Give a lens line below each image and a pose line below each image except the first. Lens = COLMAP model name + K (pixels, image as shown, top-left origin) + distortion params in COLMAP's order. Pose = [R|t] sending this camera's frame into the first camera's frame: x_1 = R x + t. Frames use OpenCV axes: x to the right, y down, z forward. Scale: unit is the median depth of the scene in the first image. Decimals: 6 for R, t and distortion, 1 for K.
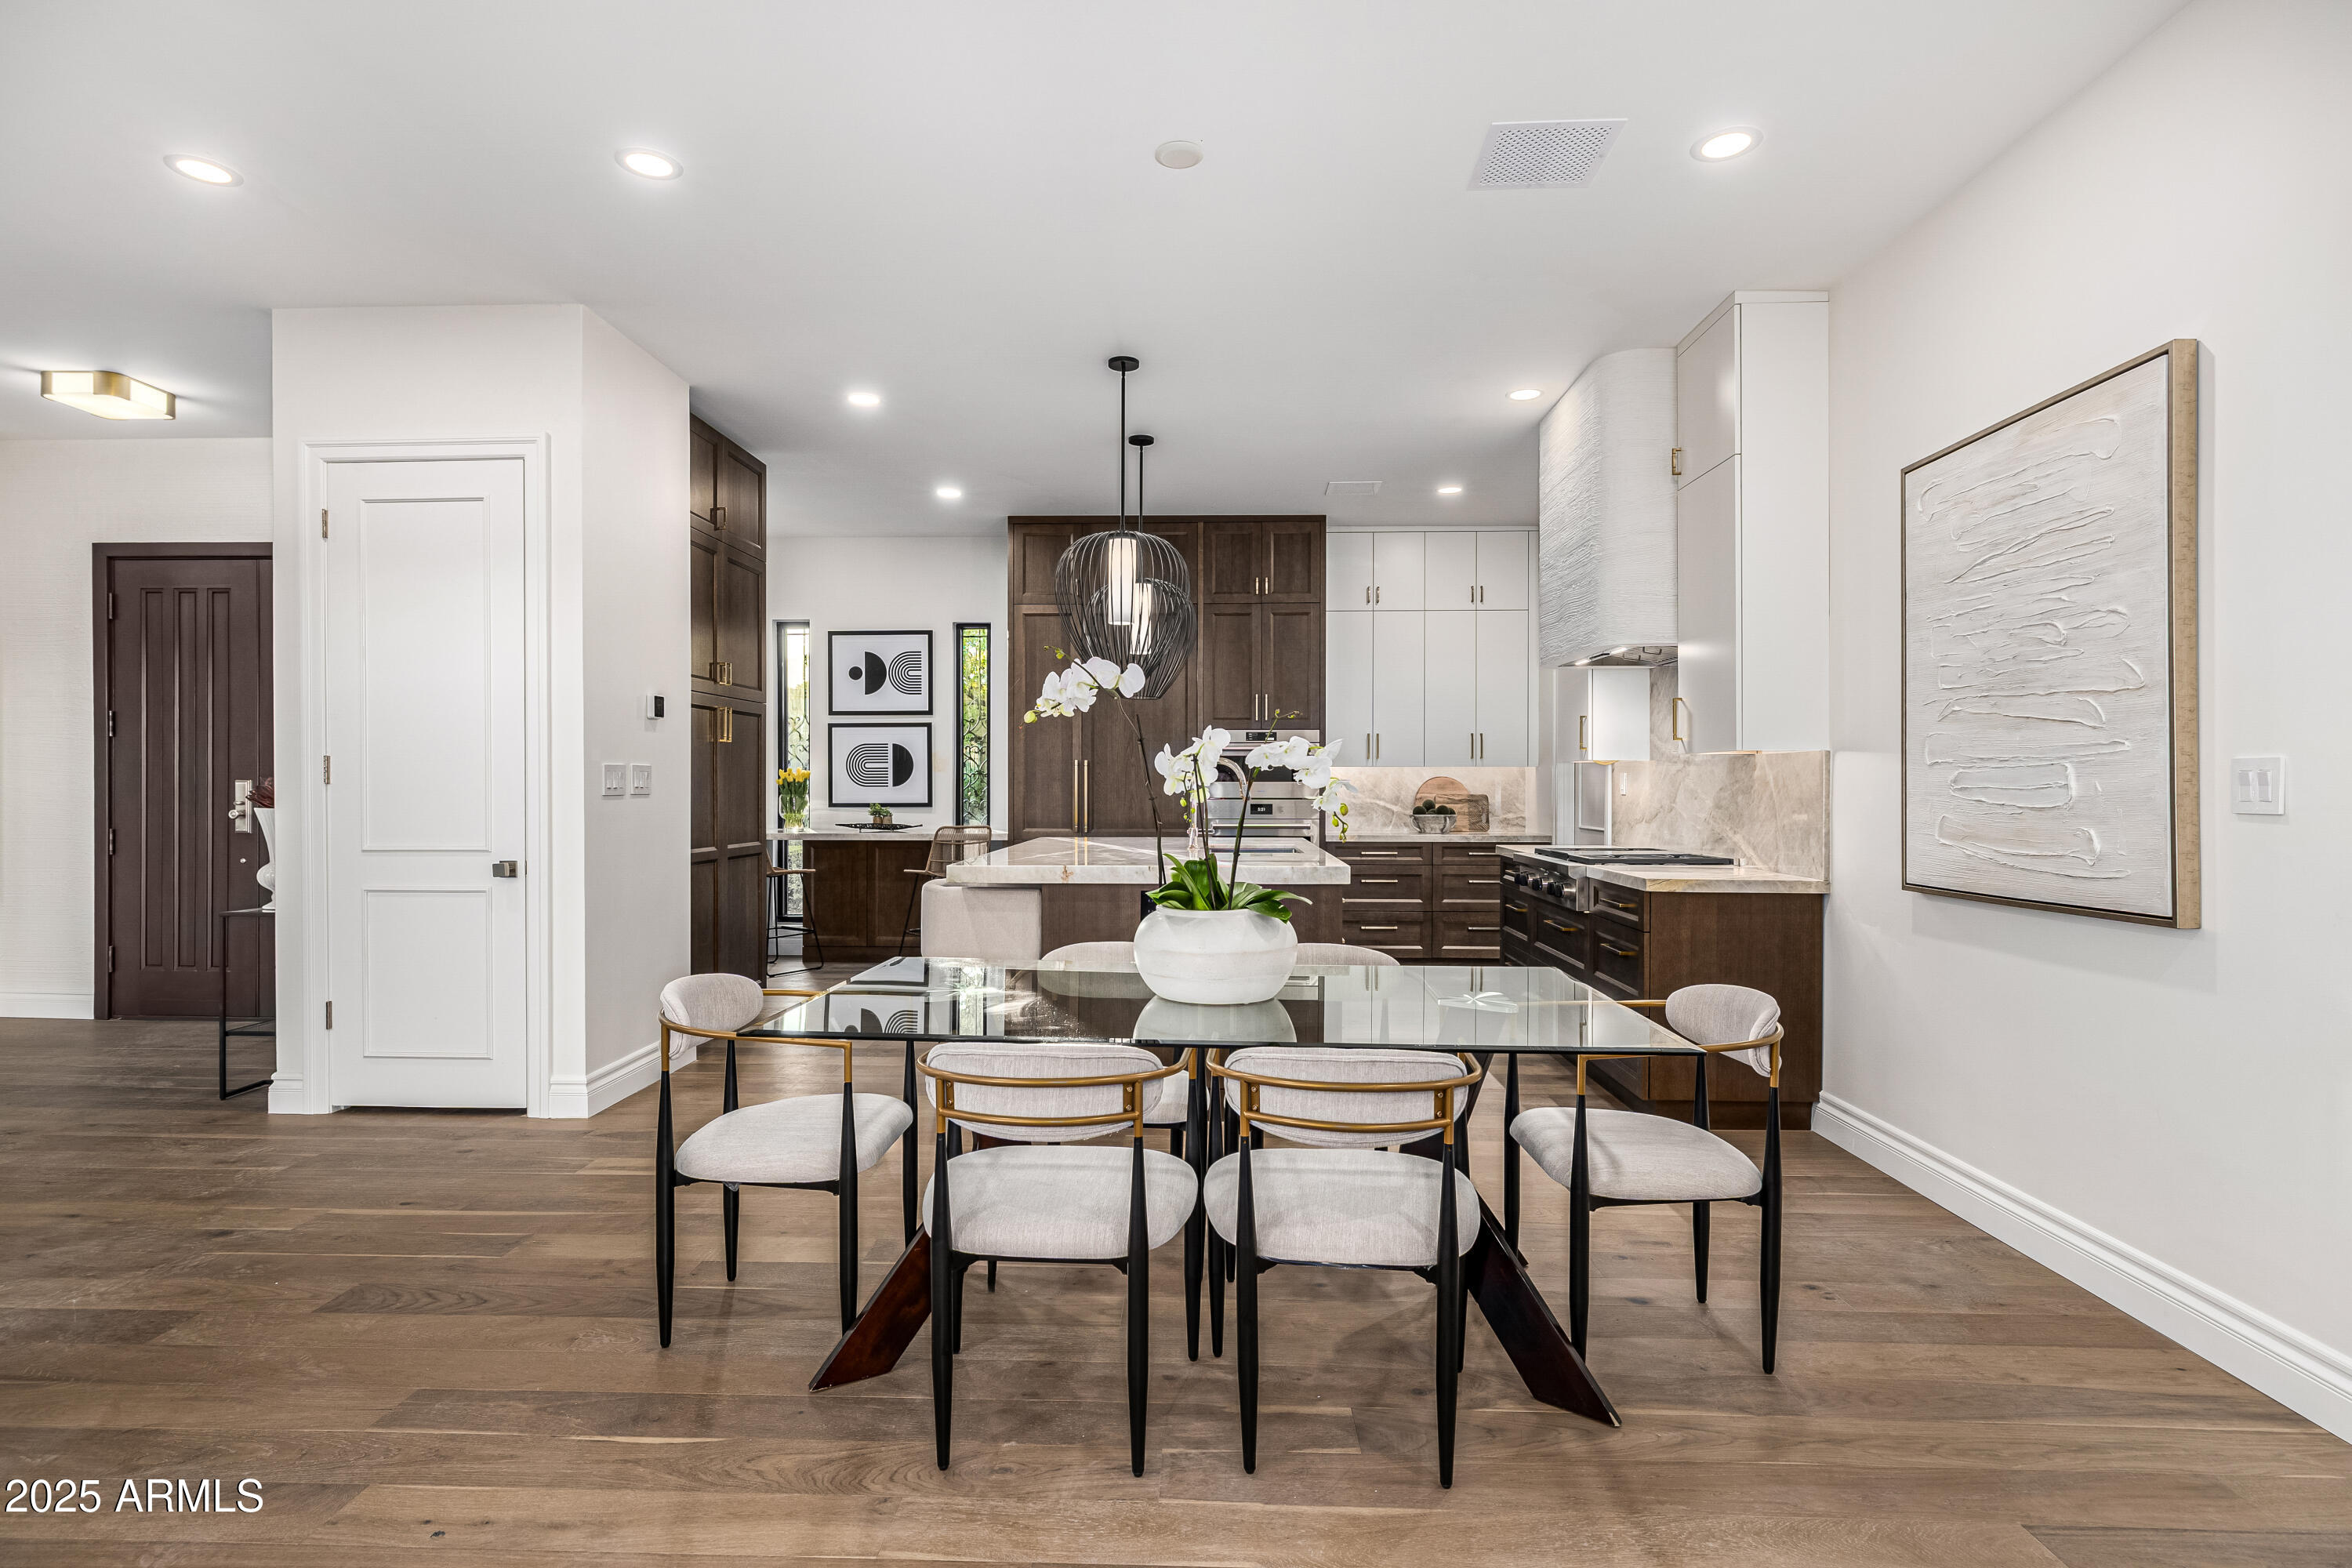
lens RADIAL K [[1190.6, 0, 1176.0], [0, 1190.6, 784.0], [0, 0, 1]] dist [-0.000036, 0.000016]
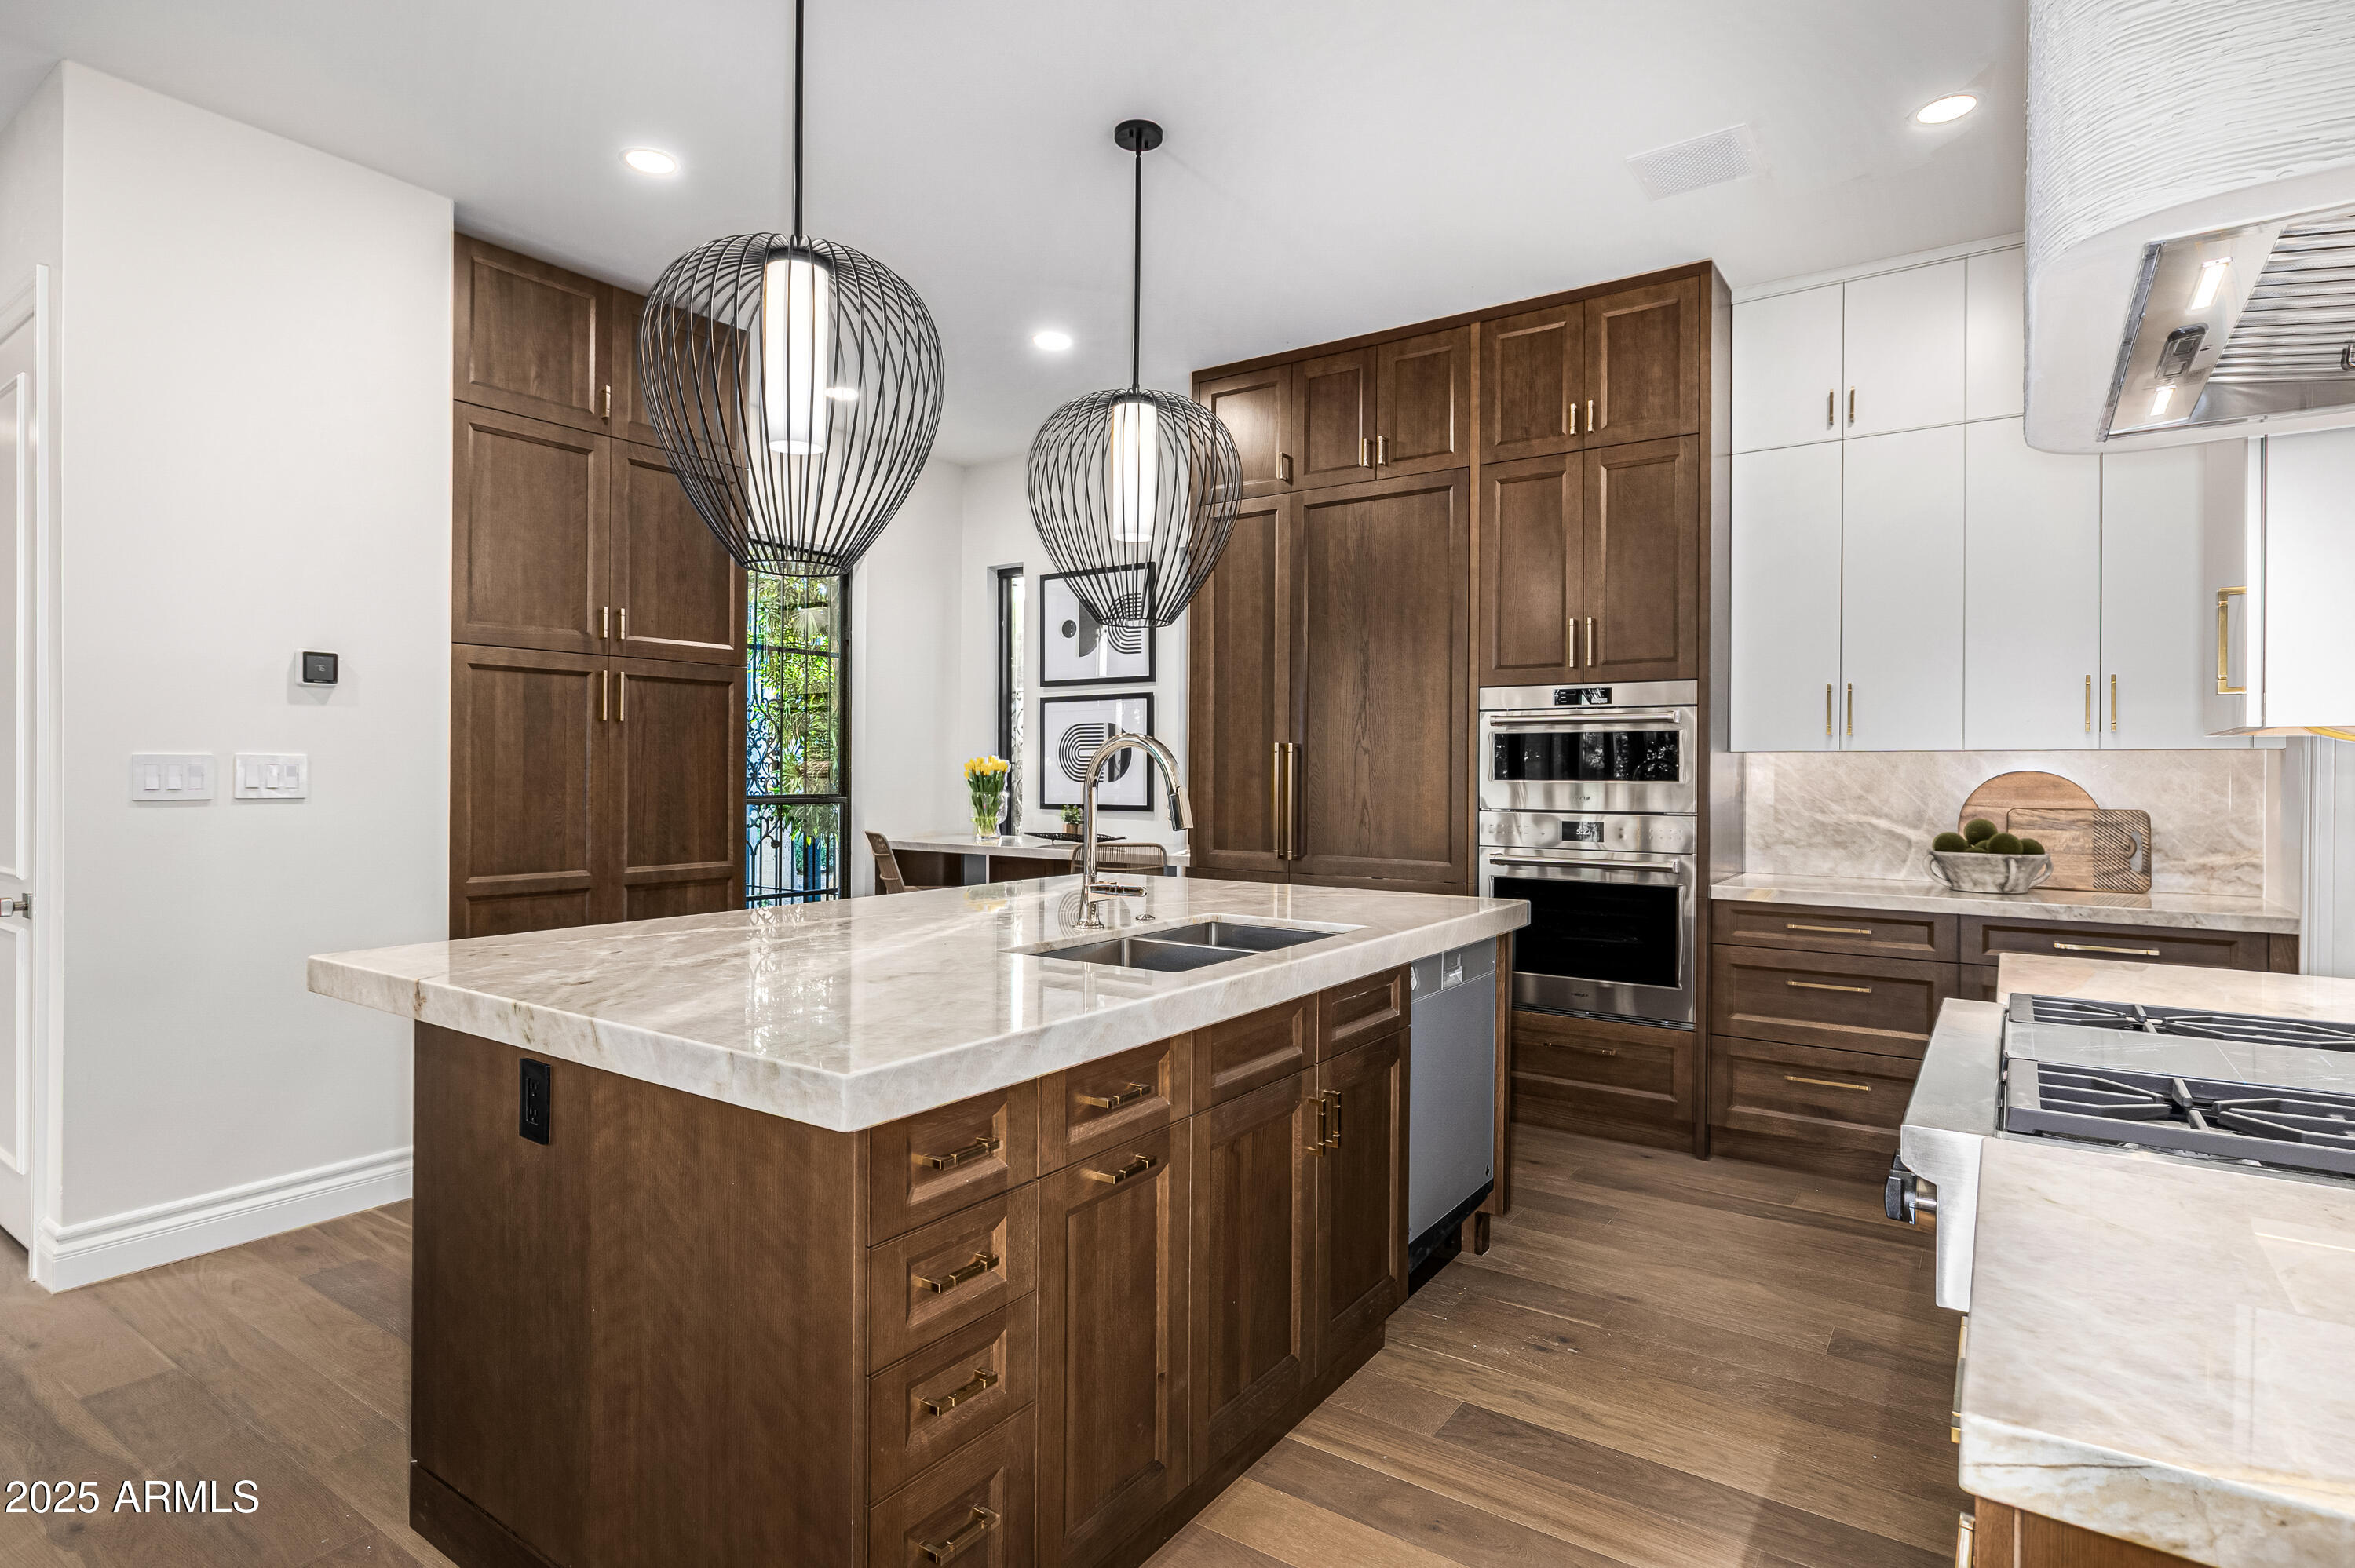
lens RADIAL K [[1215.5, 0, 1170.7], [0, 1215.5, 767.6], [0, 0, 1]] dist [-0.001155, -0.000111]
pose [[0.840074, 0.002251, -0.542467, 0.200611], [-0.003613, 0.999992, -0.001445, -0.005971], [0.542460, 0.003174, 0.840076, 0.408870]]
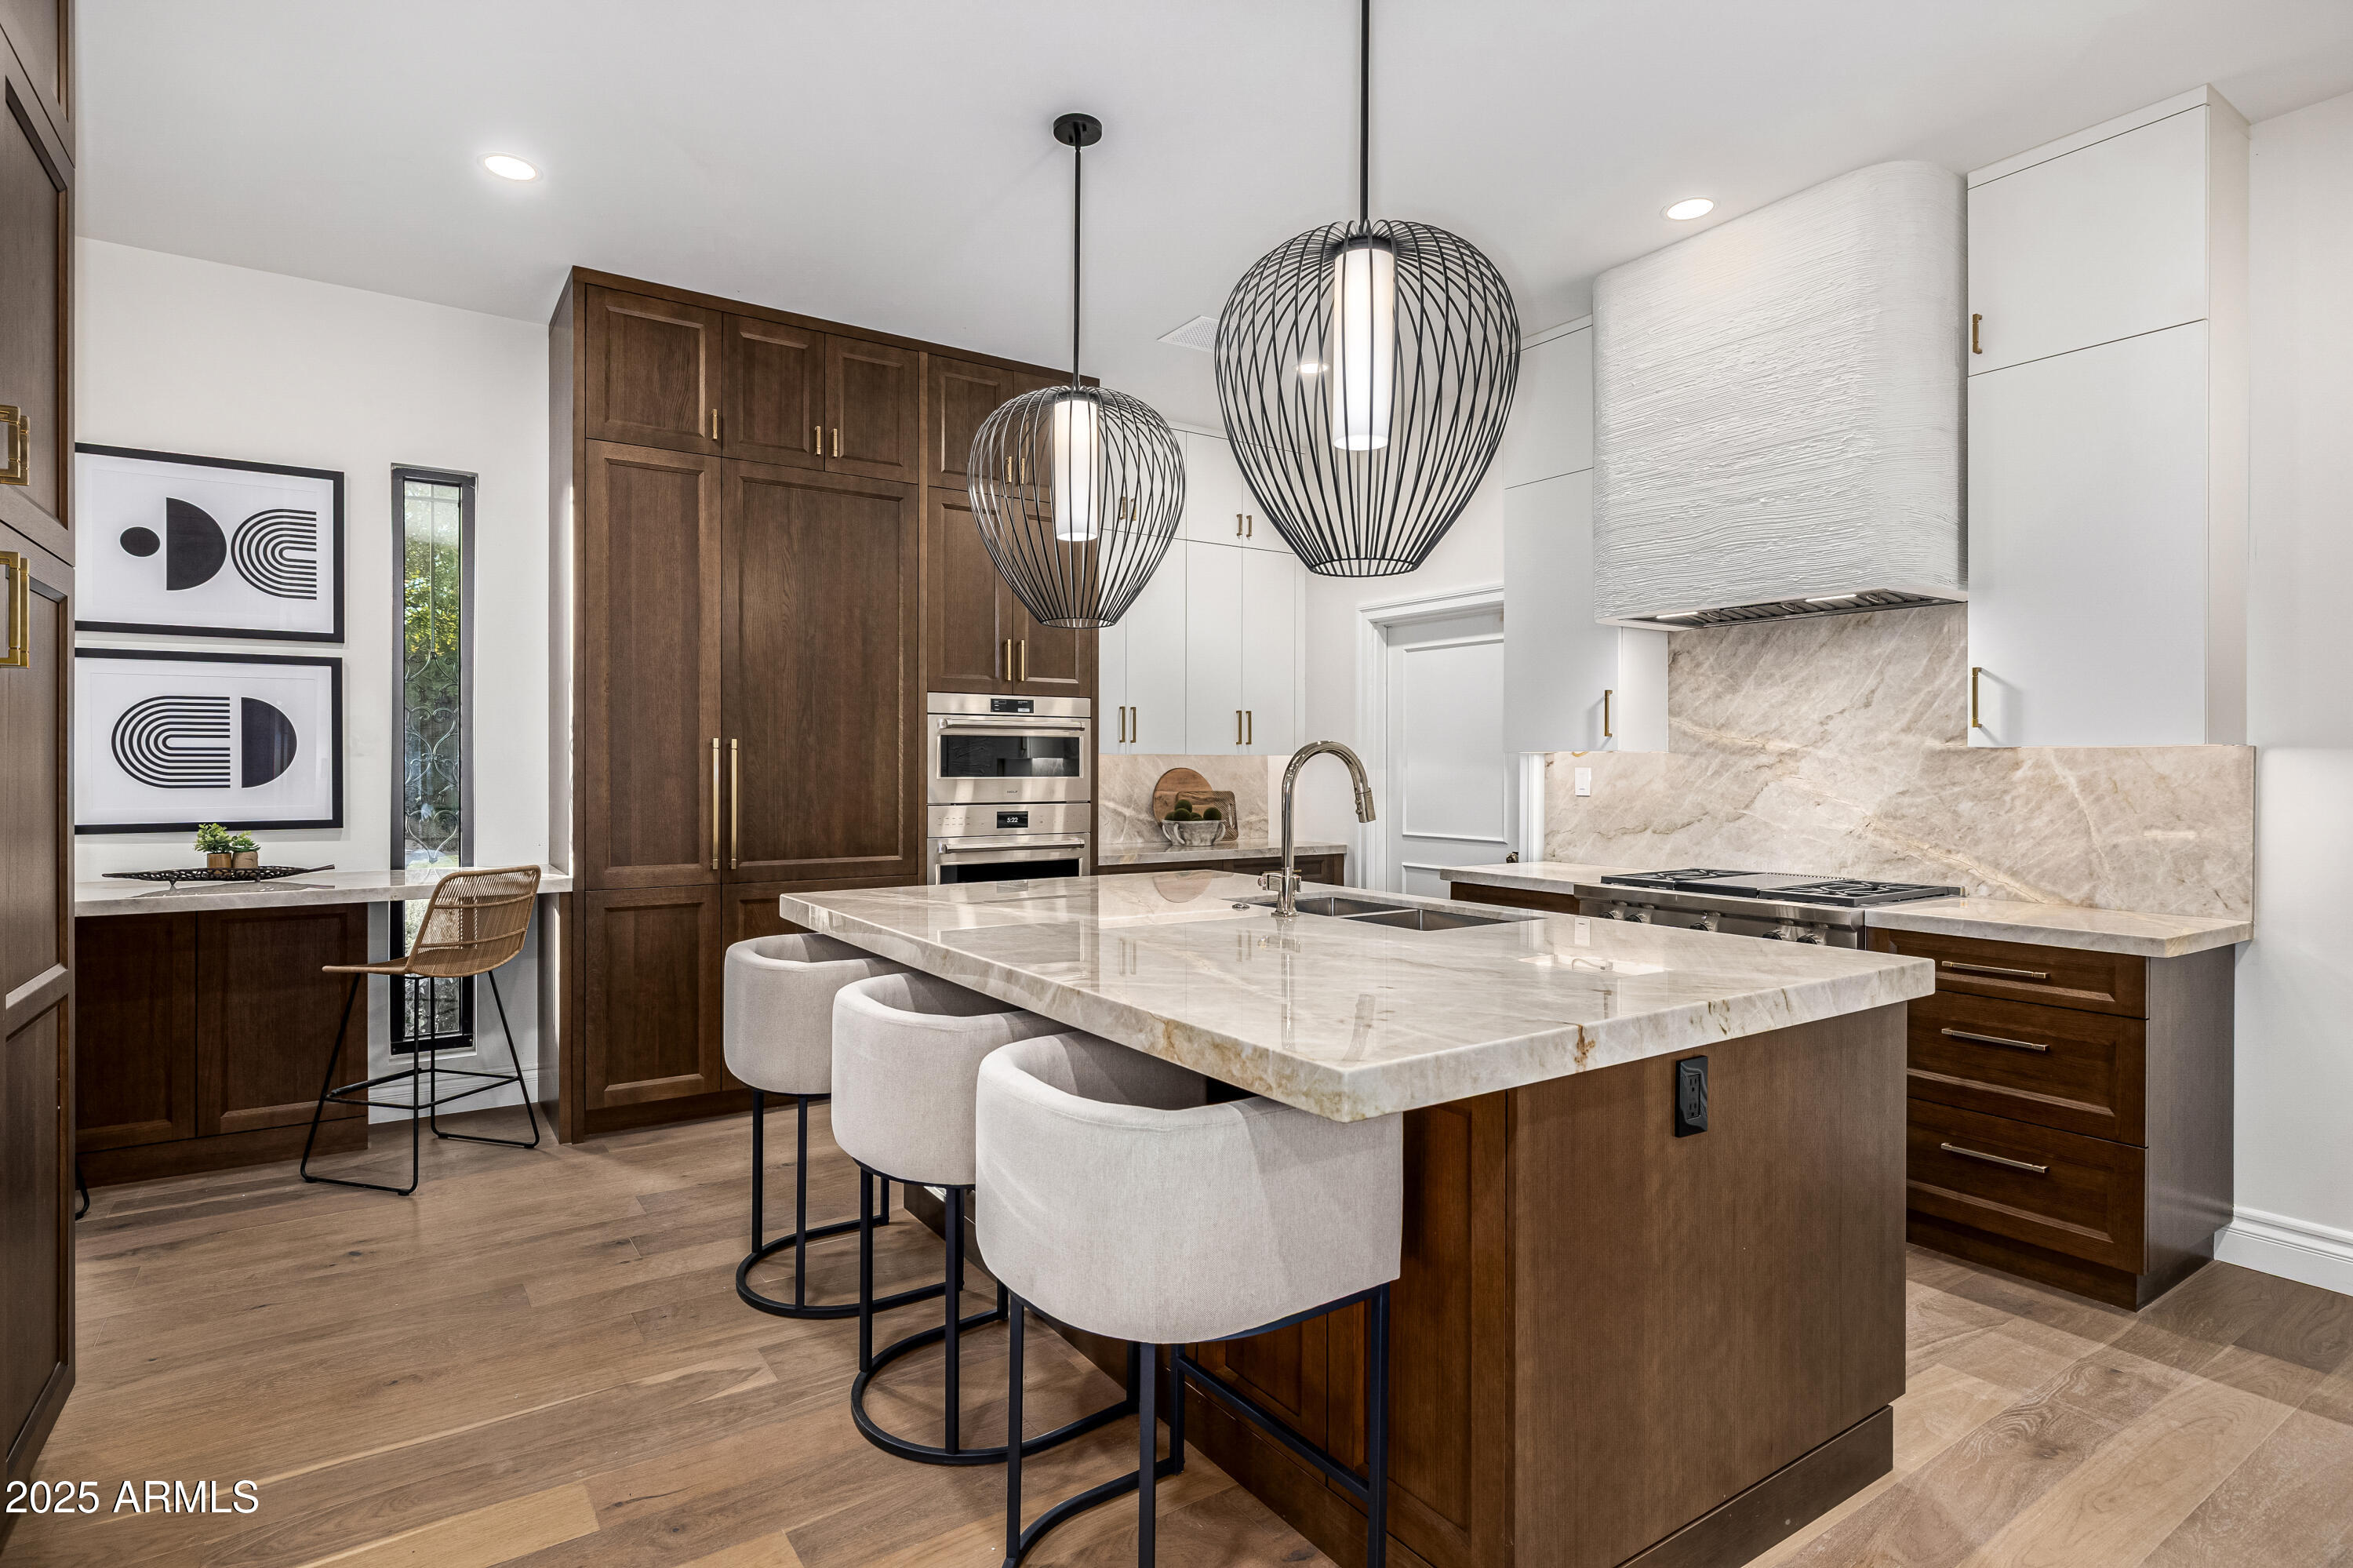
lens RADIAL K [[1186.6, 0, 1166.8], [0, 1186.6, 770.4], [0, 0, 1]] dist [-0.001765, -0.000039]
pose [[0.811473, -0.000379, 0.584390, -0.220255], [-0.001881, 0.999993, 0.003261, -0.007084], [-0.584387, -0.003745, 0.811466, 0.406411]]
